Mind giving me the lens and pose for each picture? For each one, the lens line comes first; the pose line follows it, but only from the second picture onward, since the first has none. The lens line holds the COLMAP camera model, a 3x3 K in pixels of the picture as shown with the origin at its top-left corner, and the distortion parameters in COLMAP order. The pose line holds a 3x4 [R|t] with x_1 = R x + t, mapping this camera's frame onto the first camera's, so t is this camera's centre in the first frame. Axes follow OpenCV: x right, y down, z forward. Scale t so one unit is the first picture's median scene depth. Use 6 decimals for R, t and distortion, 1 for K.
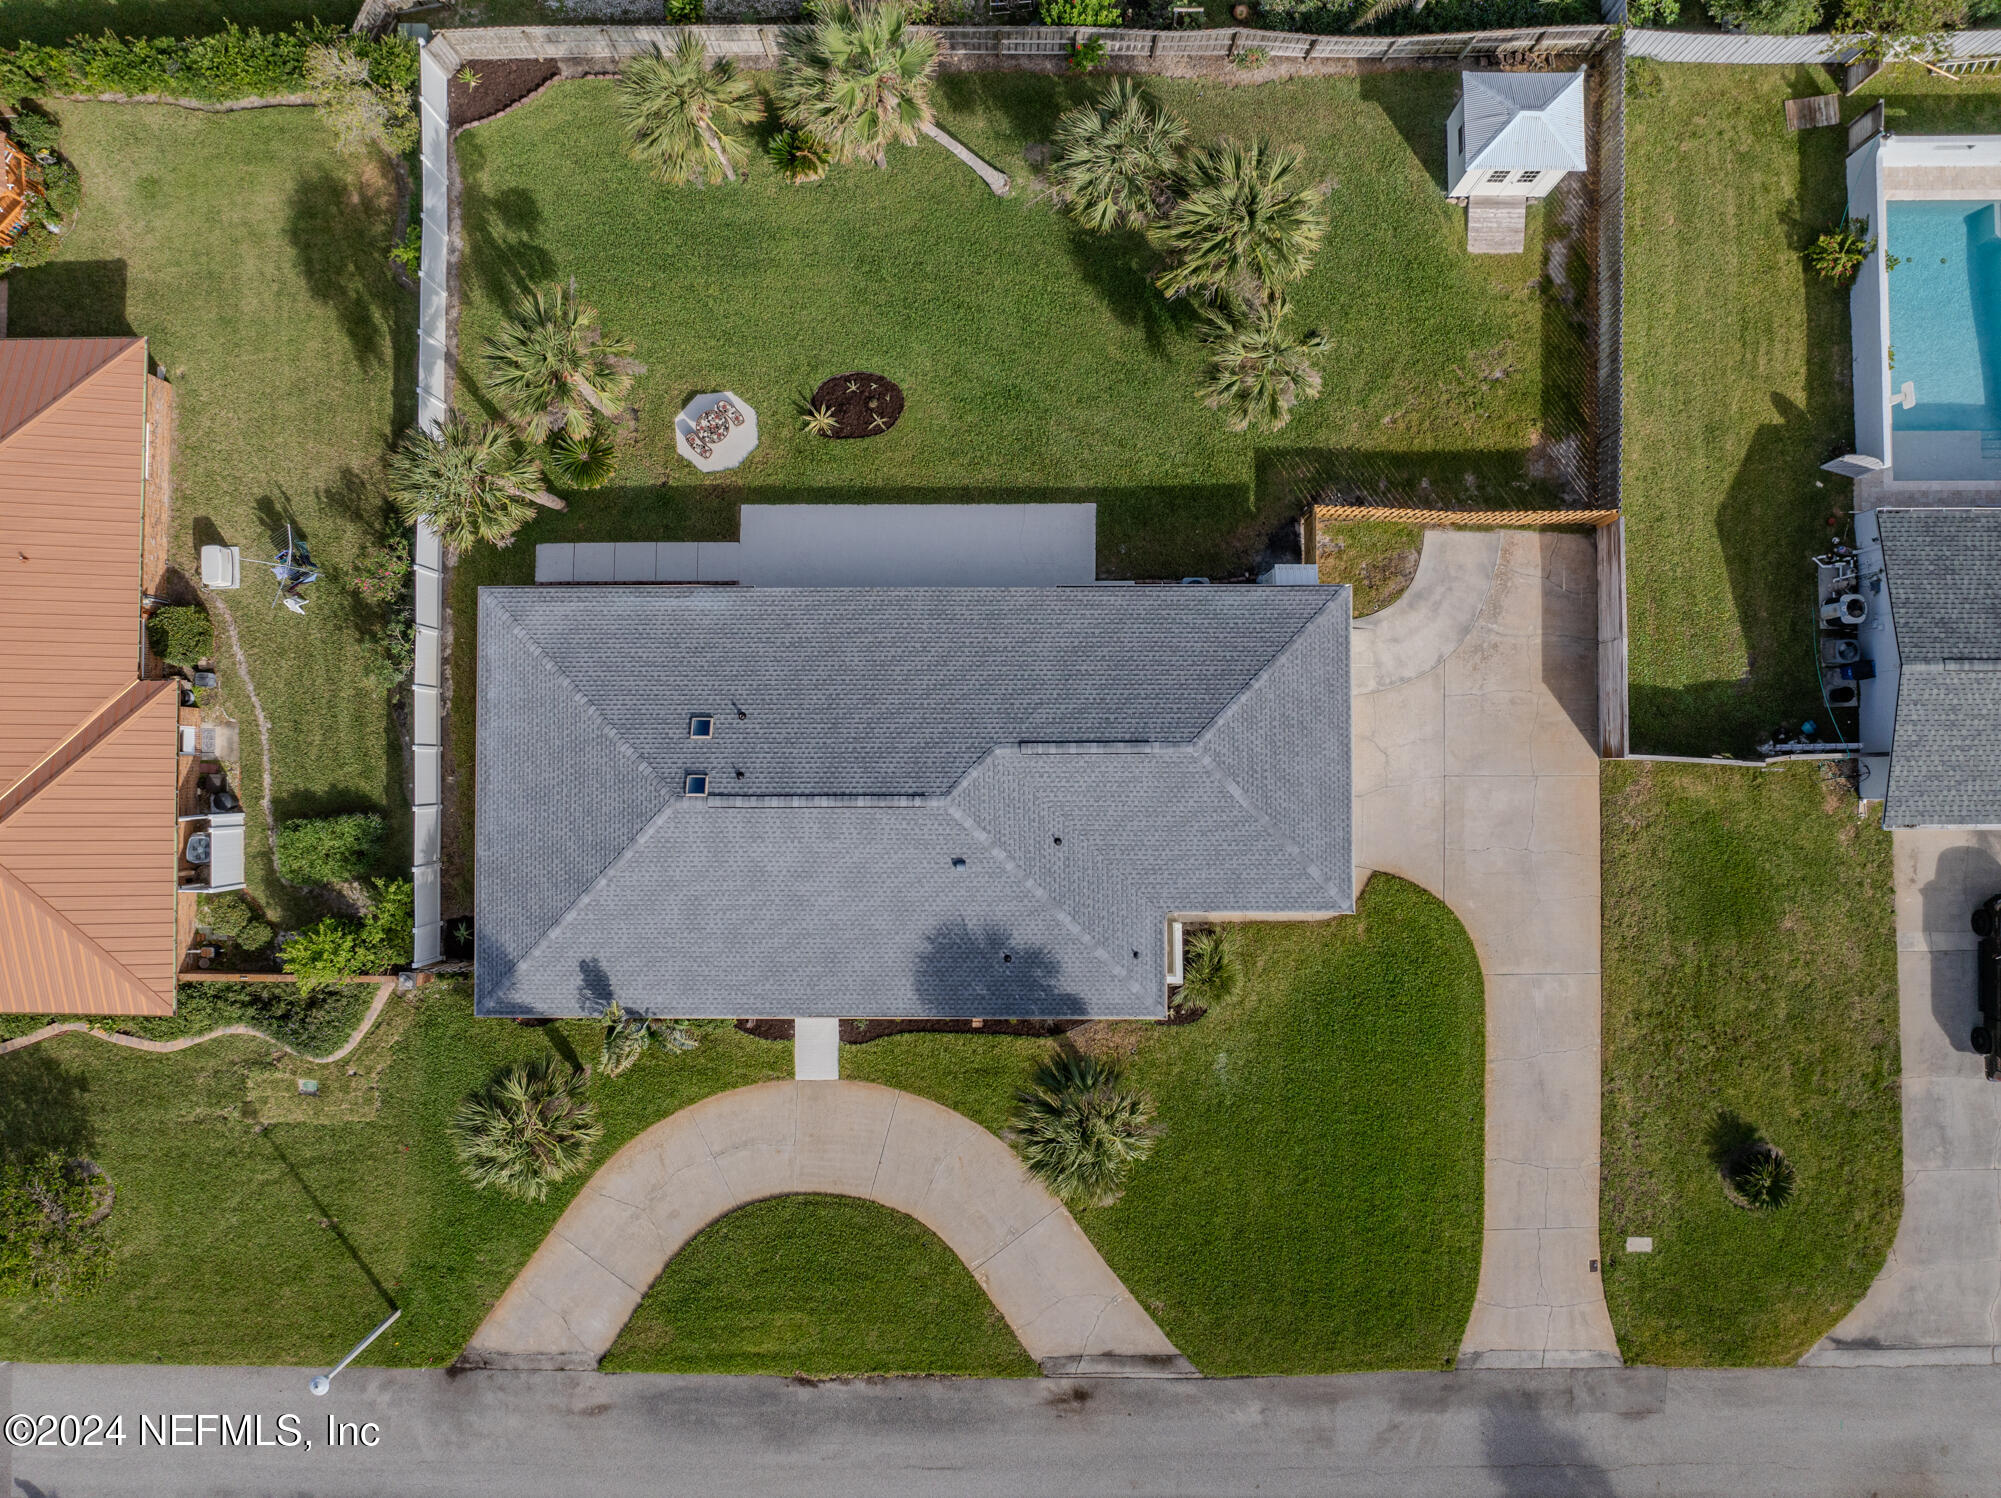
lens RADIAL K [[1402.4, 0, 1000.5], [0, 1402.4, 749.0], [0, 0, 1]] dist [-0.028026, -0.000125]
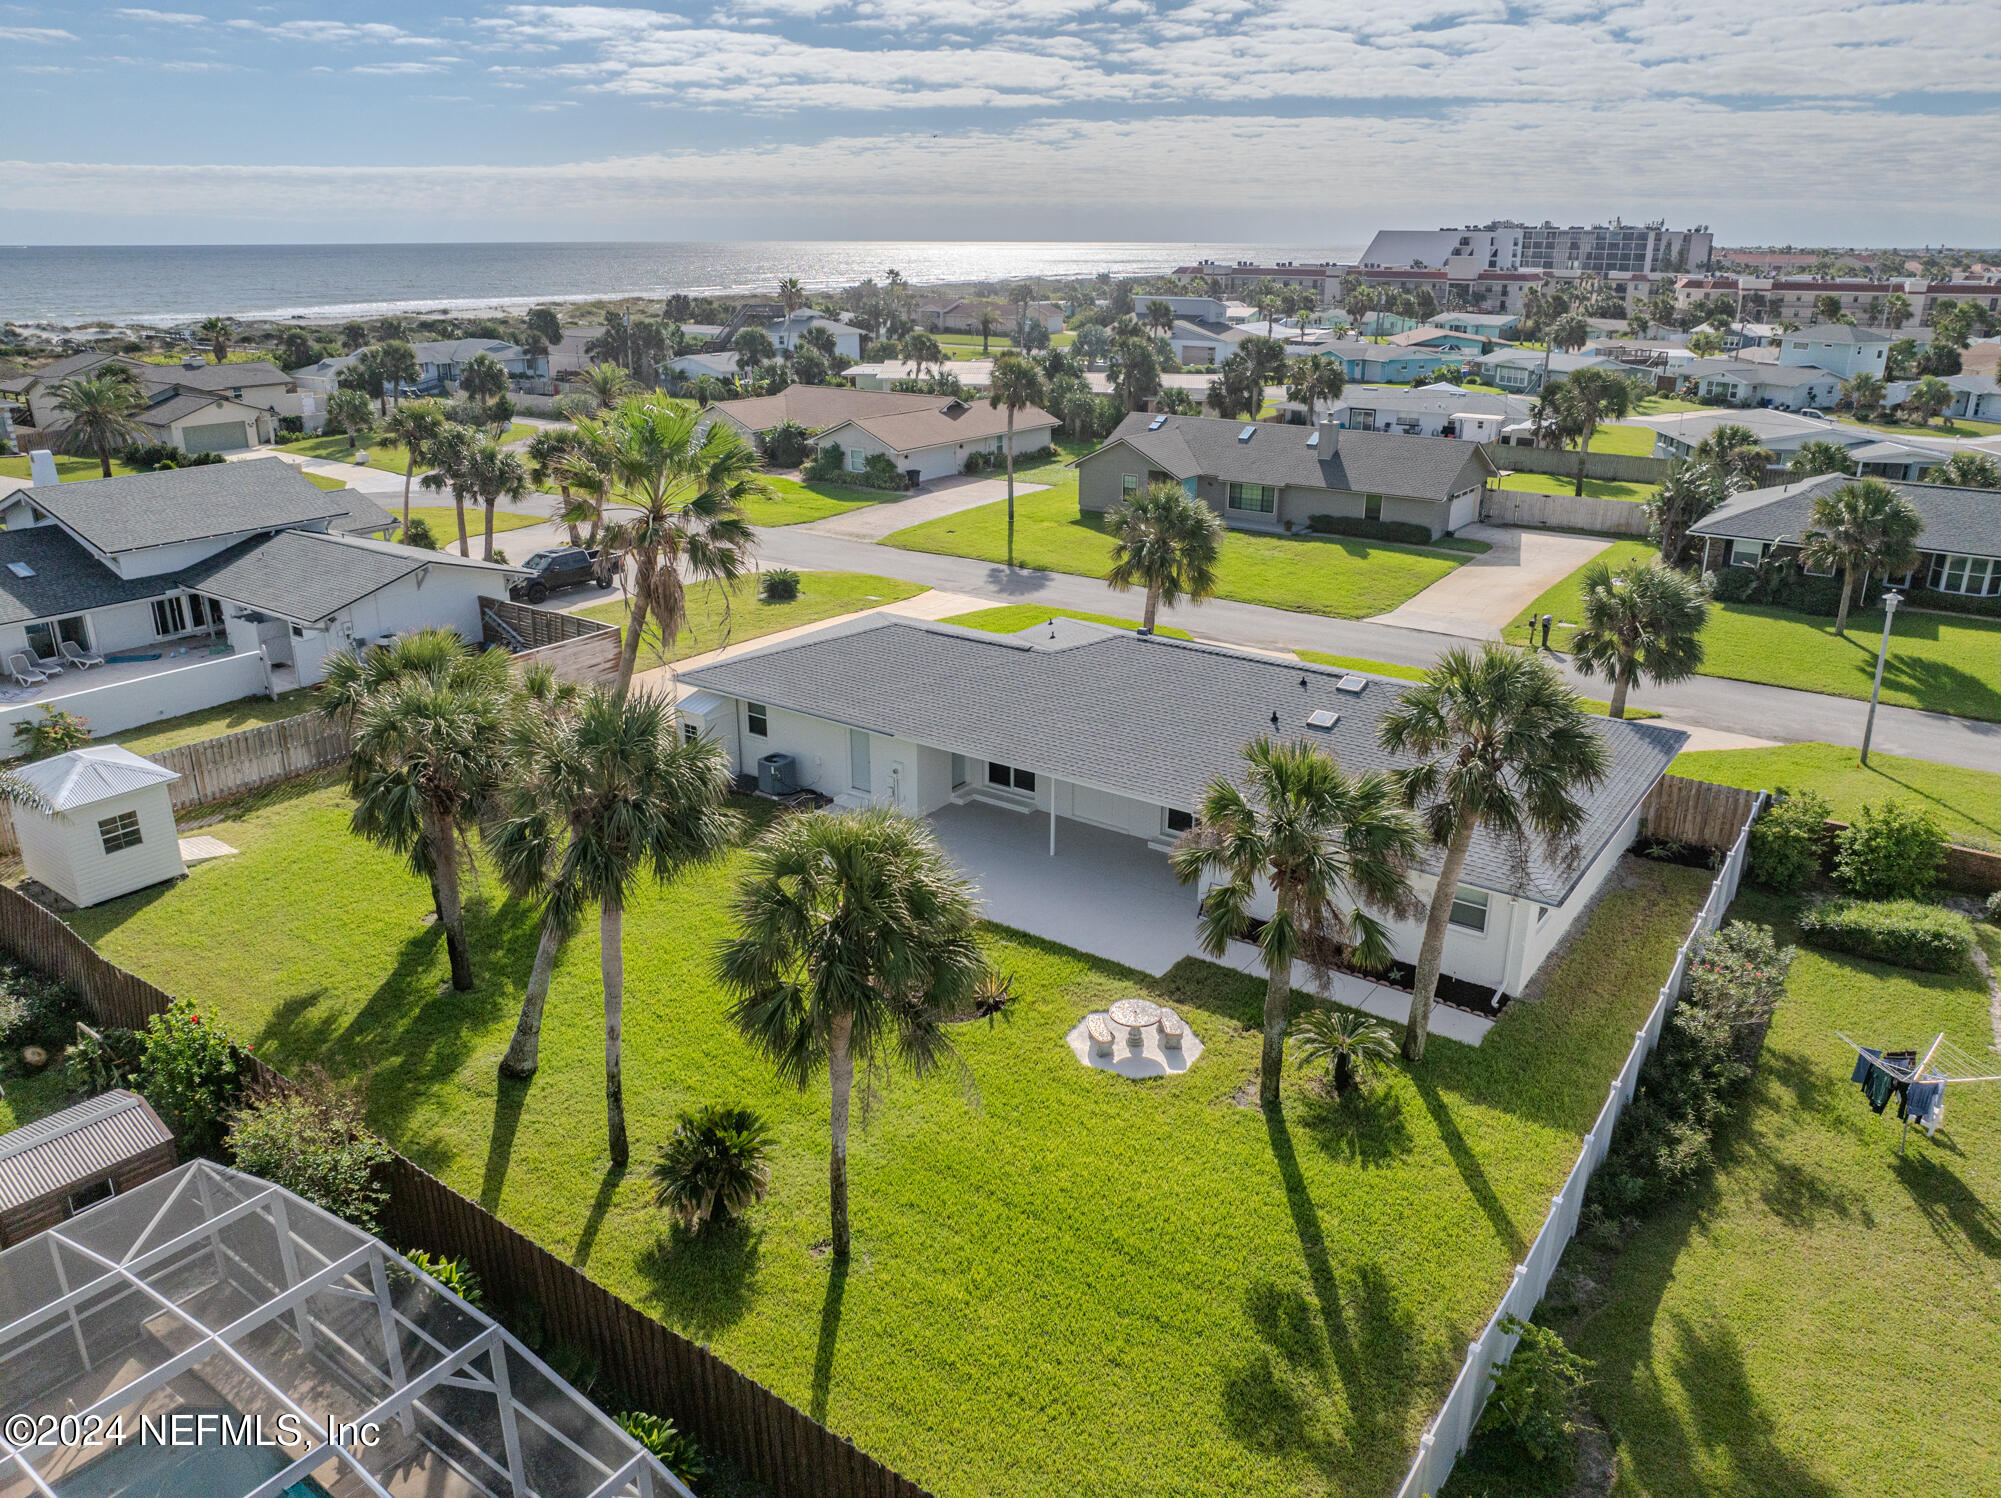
lens RADIAL K [[1394.2, 0, 1000.5], [0, 1394.2, 749.0], [0, 0, 1]] dist [-0.065736, 0.045446]
pose [[-0.815699, -0.192055, 0.545665, -0.484976], [0.578139, -0.238432, 0.780324, -0.736164], [-0.019761, 0.951979, 0.305523, 0.696240]]
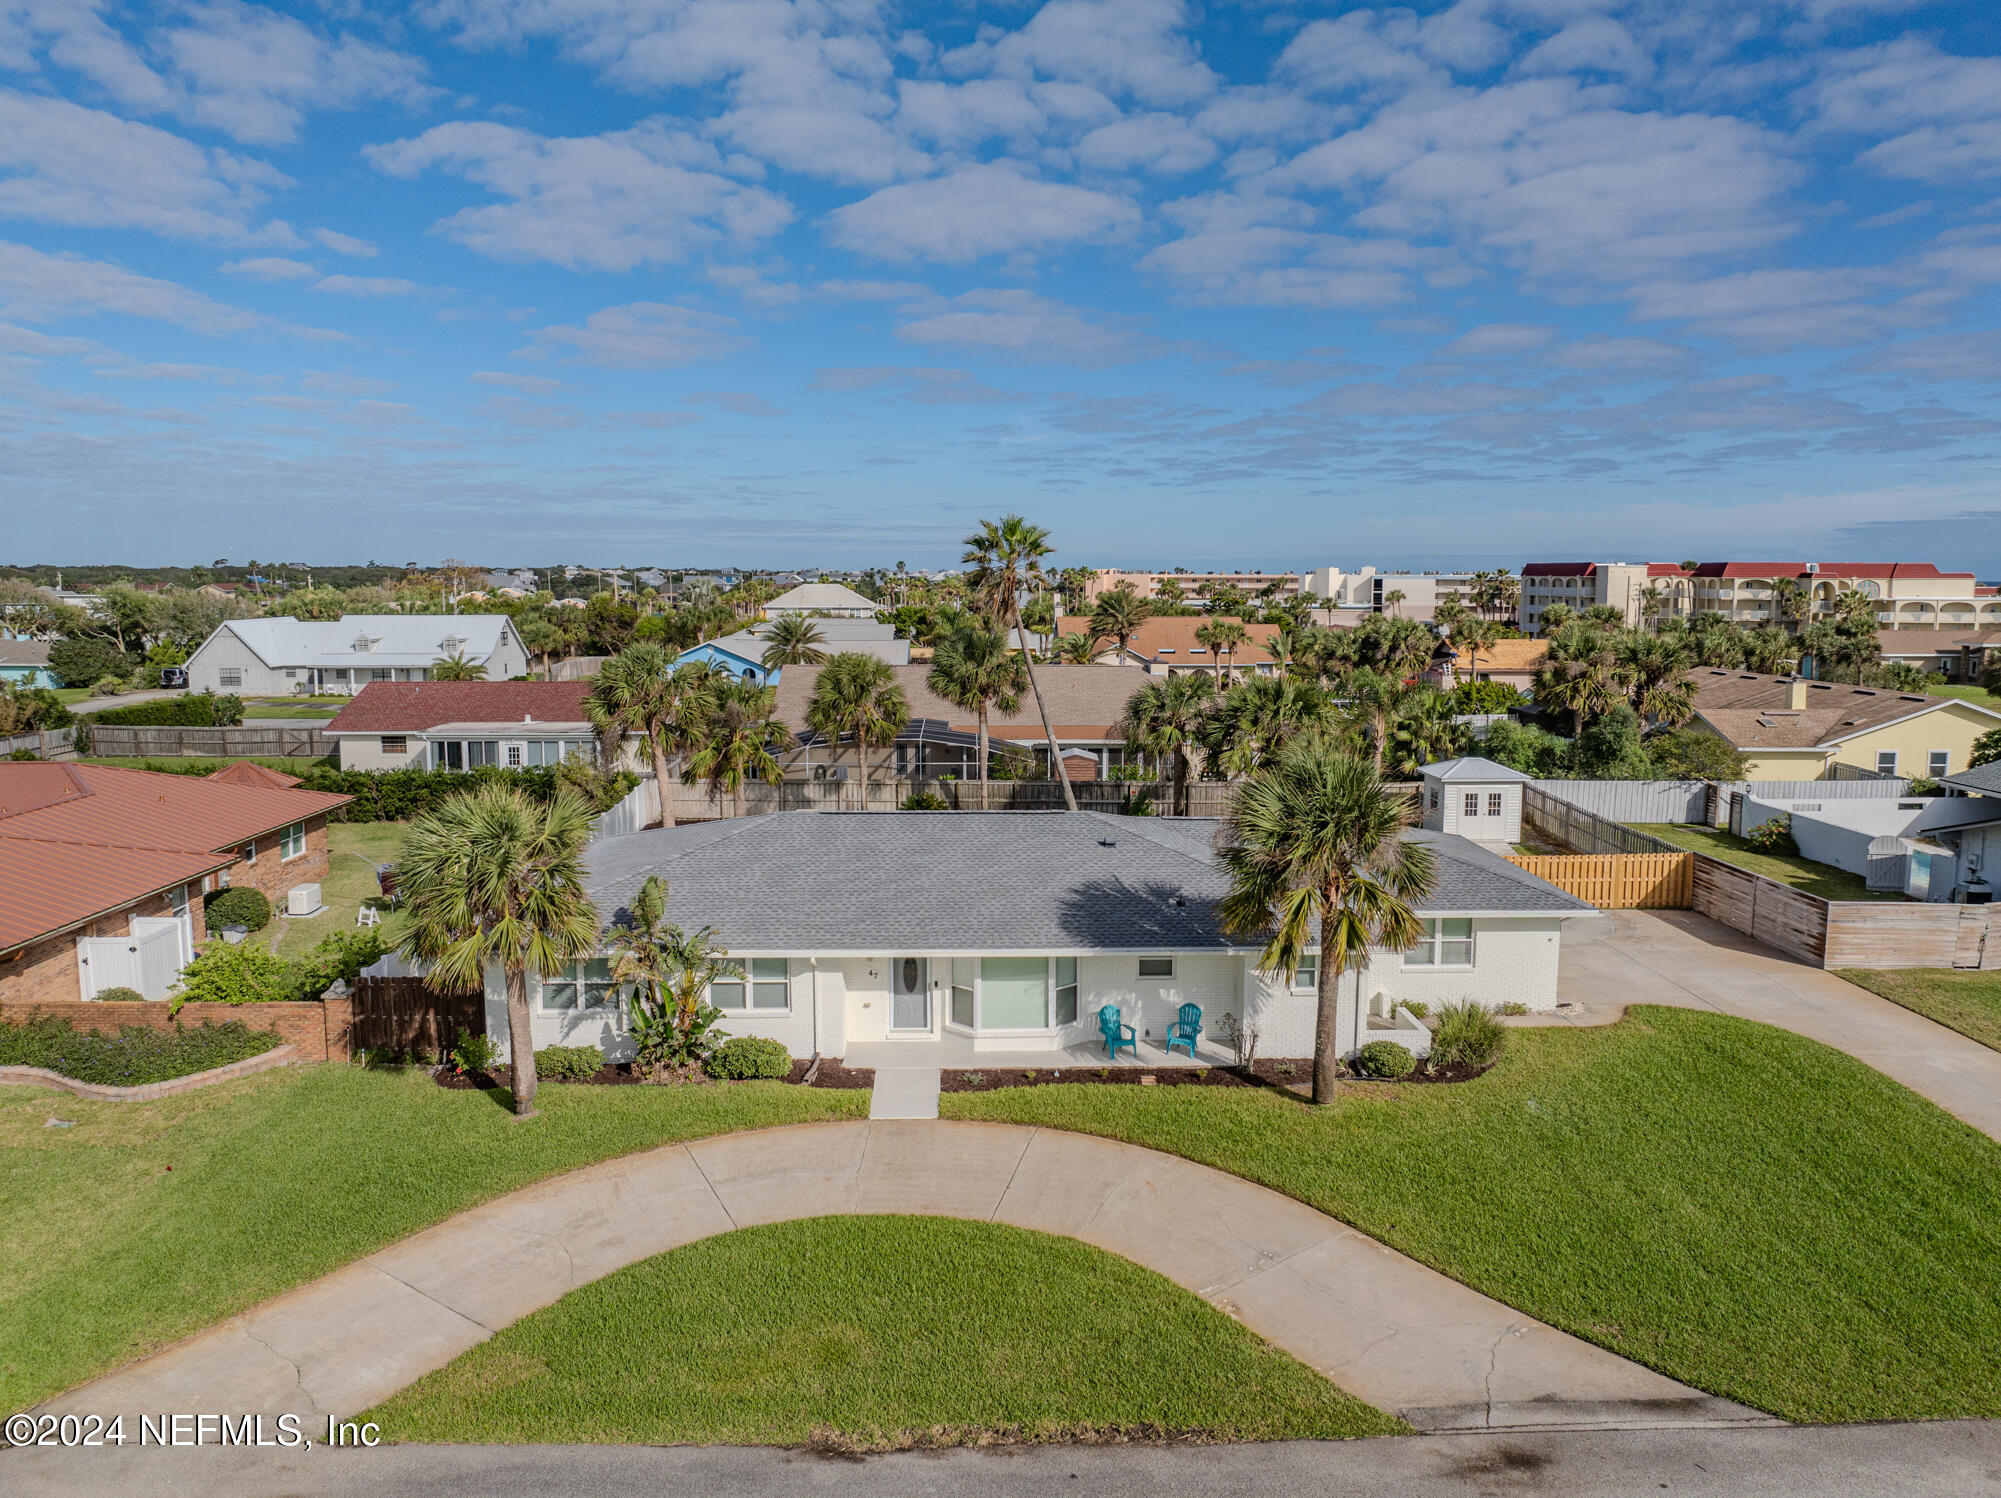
lens RADIAL K [[1402.4, 0, 1000.5], [0, 1402.4, 749.0], [0, 0, 1]] dist [-0.028026, -0.000125]
pose [[0.999633, 0.012545, 0.024025, -0.104634], [0.021776, 0.155968, -0.987522, 0.823088], [-0.016135, 0.987682, 0.155637, 0.737436]]
